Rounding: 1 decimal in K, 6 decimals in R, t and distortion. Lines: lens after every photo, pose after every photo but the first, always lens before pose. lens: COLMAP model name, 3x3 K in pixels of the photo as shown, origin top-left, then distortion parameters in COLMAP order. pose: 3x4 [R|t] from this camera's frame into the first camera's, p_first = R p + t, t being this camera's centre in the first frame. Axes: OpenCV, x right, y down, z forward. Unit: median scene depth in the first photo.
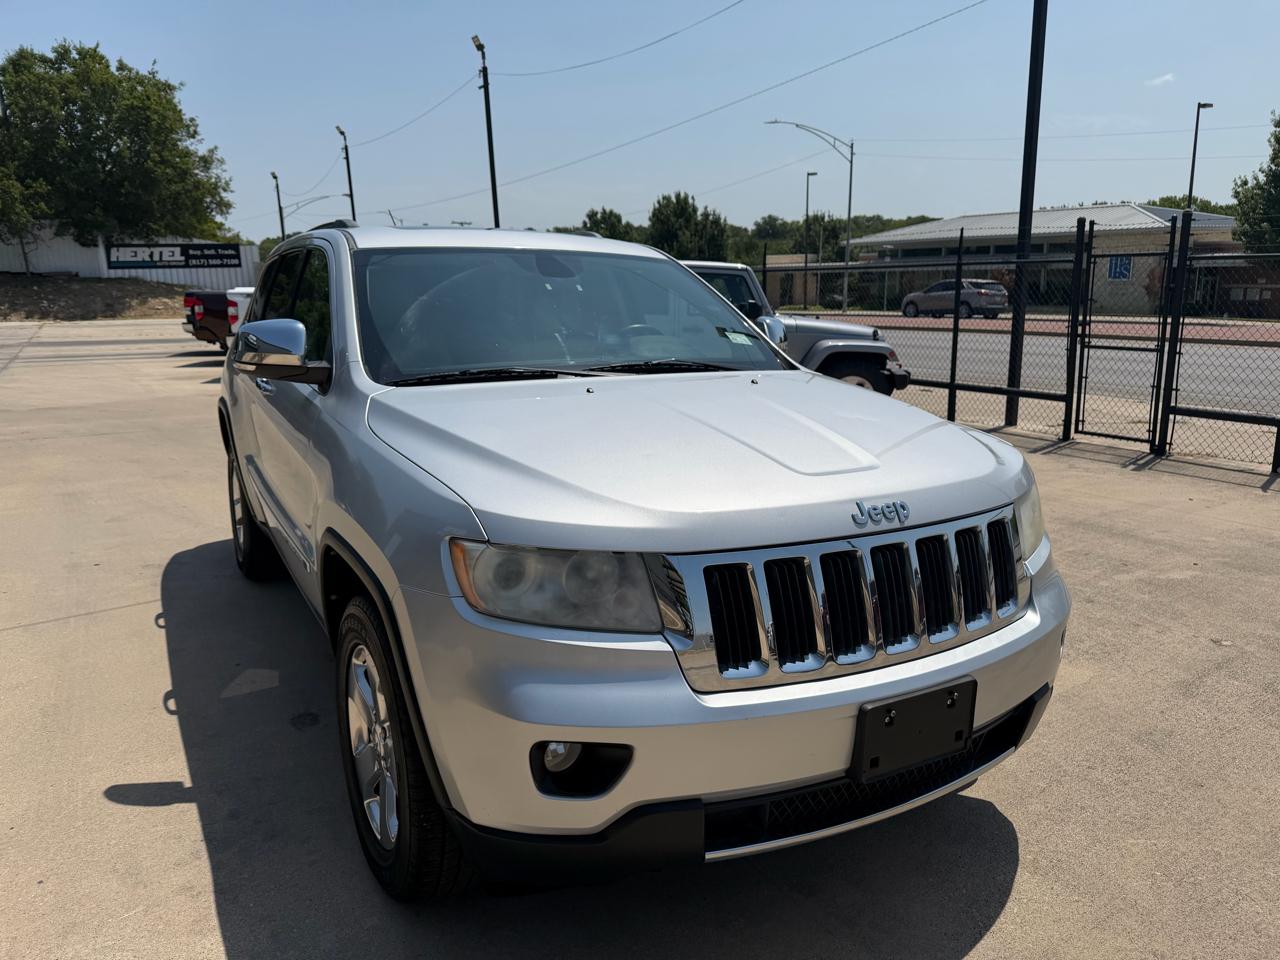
lens RADIAL K [[902.8, 0, 644.1], [0, 902.8, 478.4], [0, 0, 1]] dist [0.030502, -0.034269]
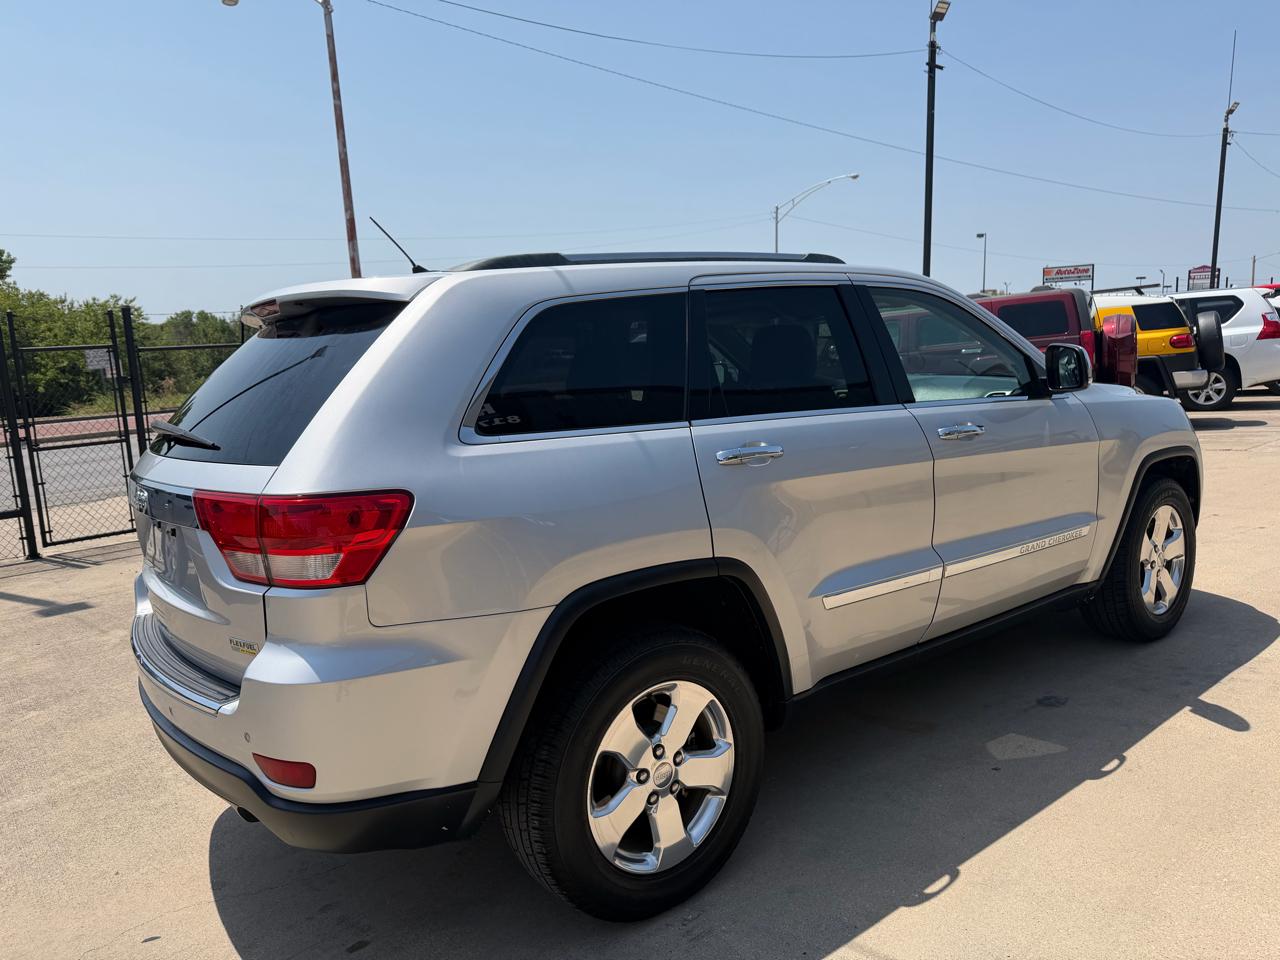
lens RADIAL K [[903.1, 0, 630.9], [0, 903.1, 478.5], [0, 0, 1]] dist [0.026518, -0.028869]
pose [[-0.138925, -0.132042, 0.981461, -0.102238], [0.265263, 0.949893, 0.165343, -0.023884], [-0.954115, 0.283316, -0.096938, 0.114279]]
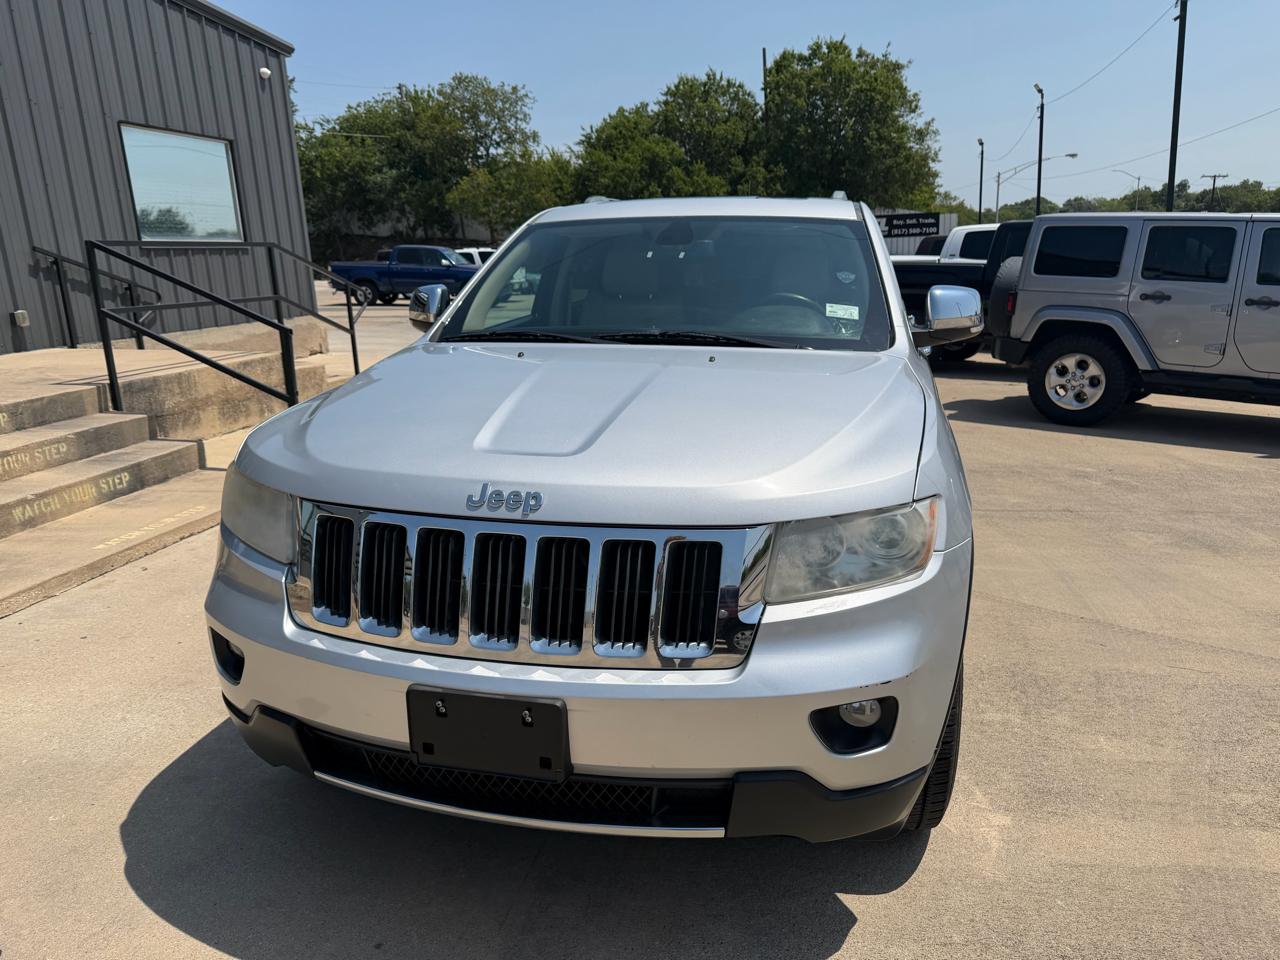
lens RADIAL K [[900.1, 0, 656.5], [0, 900.1, 482.5], [0, 0, 1]] dist [0.039732, -0.057851]
pose [[0.741776, 0.155229, -0.652436, 0.044701], [-0.128984, 0.987703, 0.088351, -0.003719], [0.658127, 0.018617, 0.752677, 0.018527]]
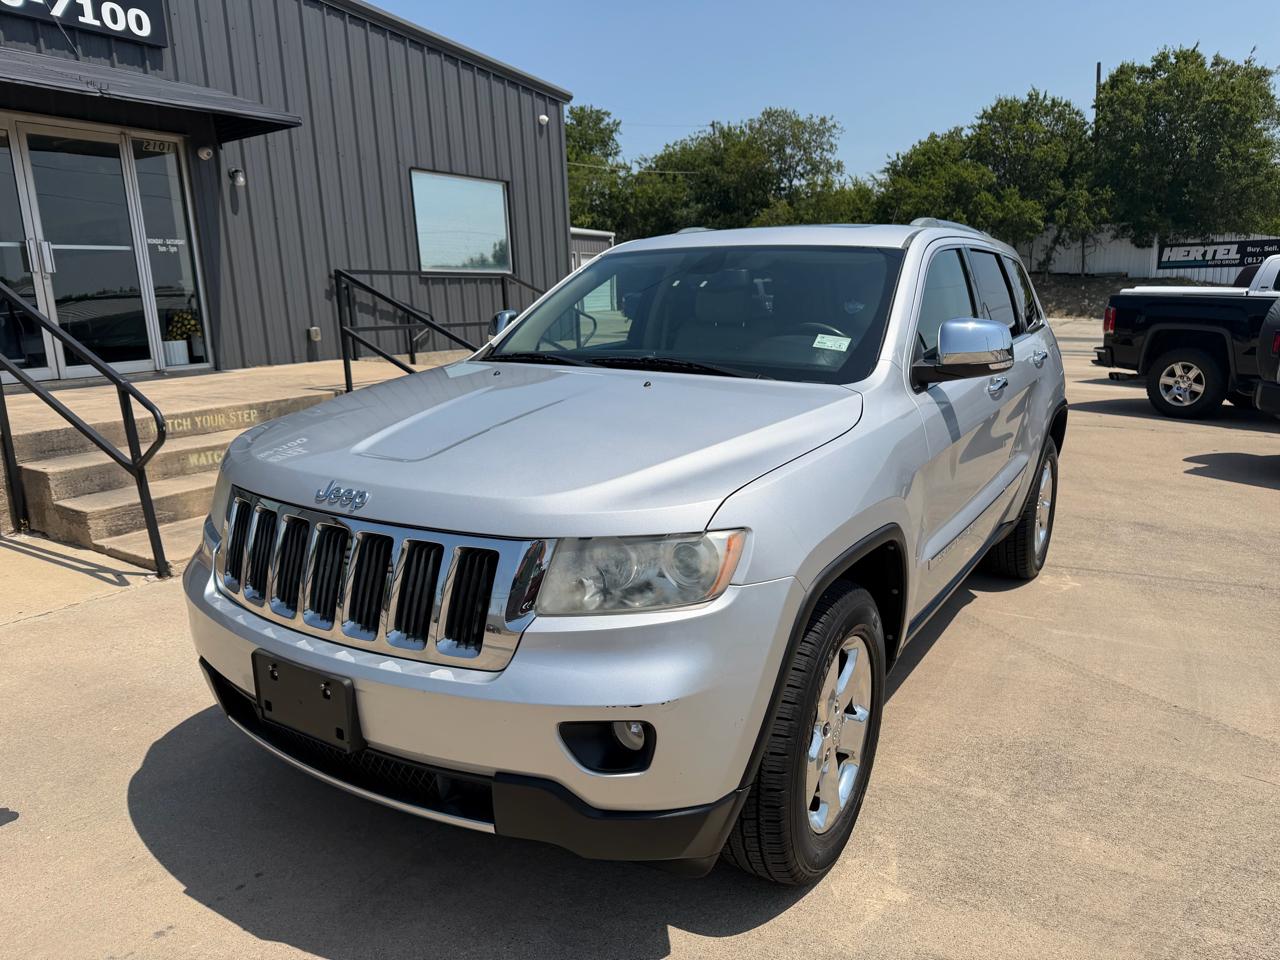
lens RADIAL K [[903.8, 0, 657.7], [0, 903.8, 488.8], [0, 0, 1]] dist [0.025488, -0.036224]
pose [[0.483620, 0.187451, -0.854970, 0.060982], [-0.178016, 0.977447, 0.113608, -0.007065], [0.856984, 0.097256, 0.506082, 0.035678]]
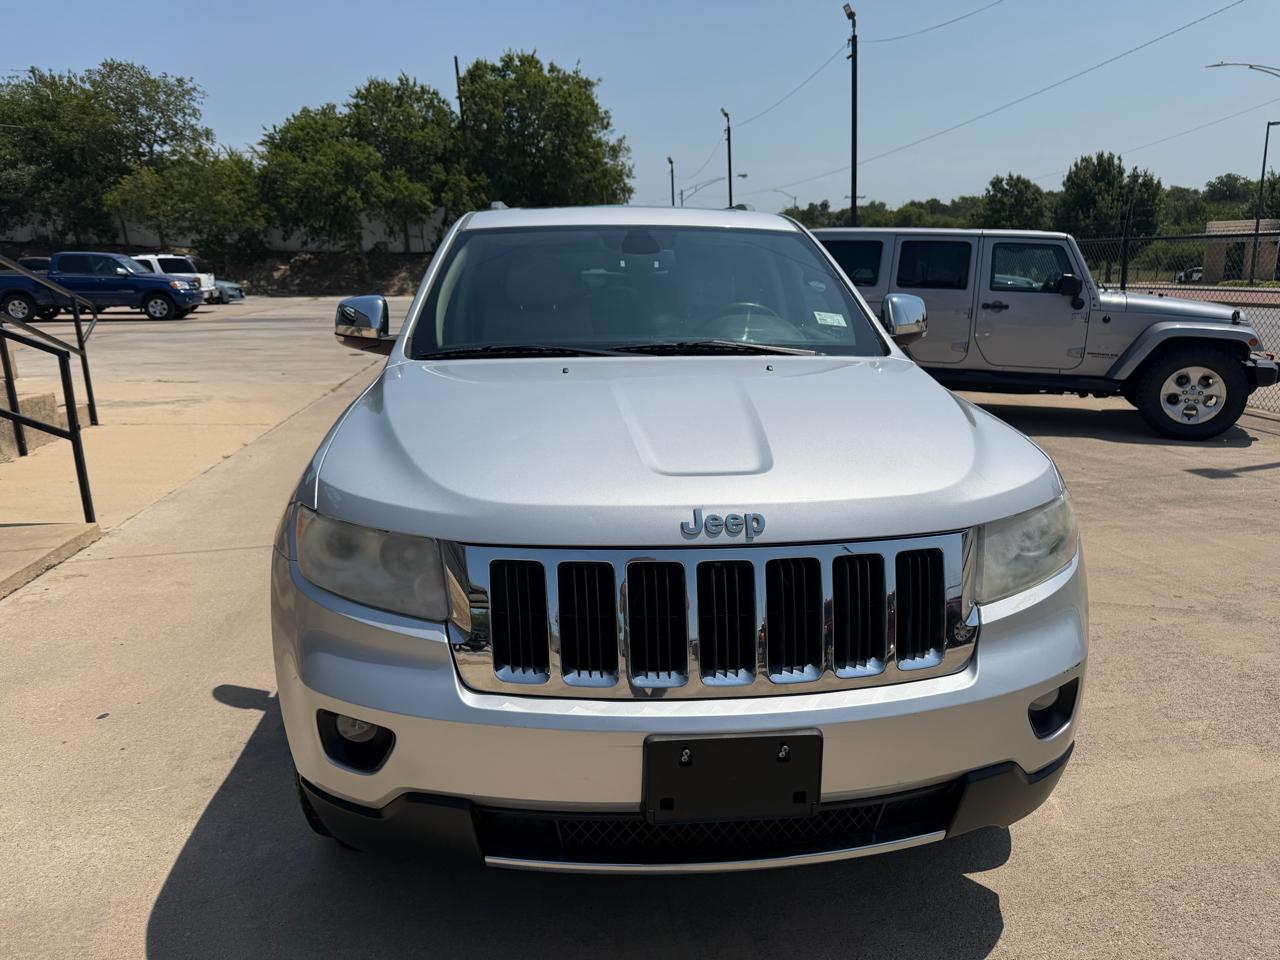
lens RADIAL K [[902.8, 0, 644.1], [0, 902.8, 478.4], [0, 0, 1]] dist [0.030502, -0.034269]
pose [[0.913437, 0.086898, -0.397595, 0.024349], [-0.076709, 0.996190, 0.041493, -0.001647], [0.399686, -0.007402, 0.916622, 0.008043]]
